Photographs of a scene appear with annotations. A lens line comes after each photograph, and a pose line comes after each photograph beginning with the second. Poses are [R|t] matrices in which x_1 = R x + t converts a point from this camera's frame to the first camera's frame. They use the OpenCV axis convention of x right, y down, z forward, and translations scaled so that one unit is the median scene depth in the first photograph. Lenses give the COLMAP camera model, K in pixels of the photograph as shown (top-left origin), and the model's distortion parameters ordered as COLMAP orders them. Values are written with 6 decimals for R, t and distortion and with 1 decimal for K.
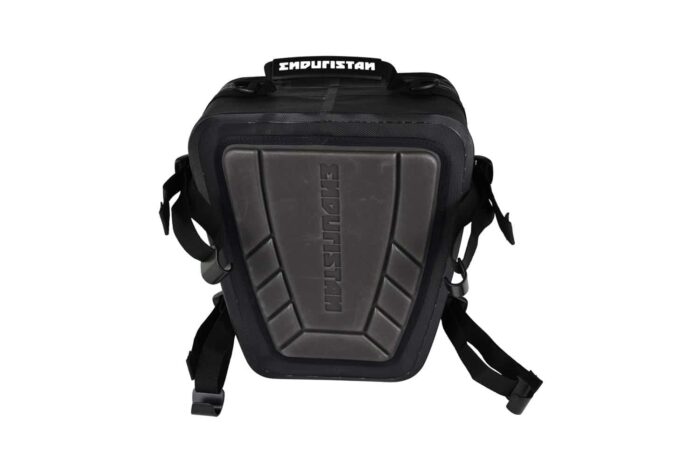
lens RADIAL K [[815.0, 0, 350.2], [0, 815.0, 230.0], [0, 0, 1]] dist [0.019415, 0.000000]
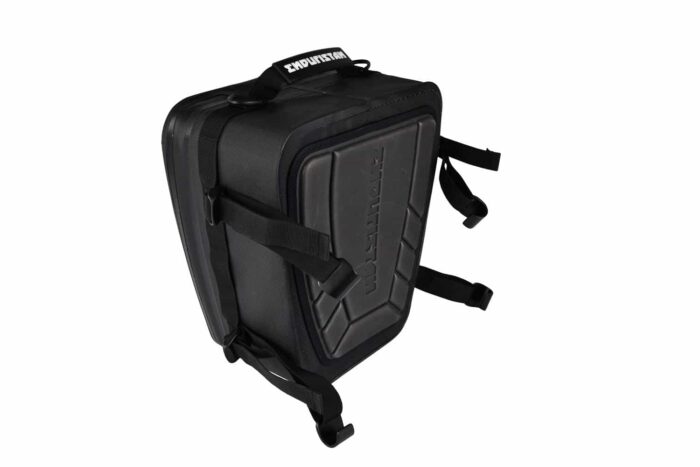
lens RADIAL K [[815.0, 0, 350.1], [0, 815.0, 236.3], [0, 0, 1]] dist [0.019415, 0.000000]
pose [[0.555619, -0.319637, 0.767541, -0.843426], [0.312985, 0.935653, 0.163079, -0.150355], [-0.770278, 0.149619, 0.619908, 0.381482]]
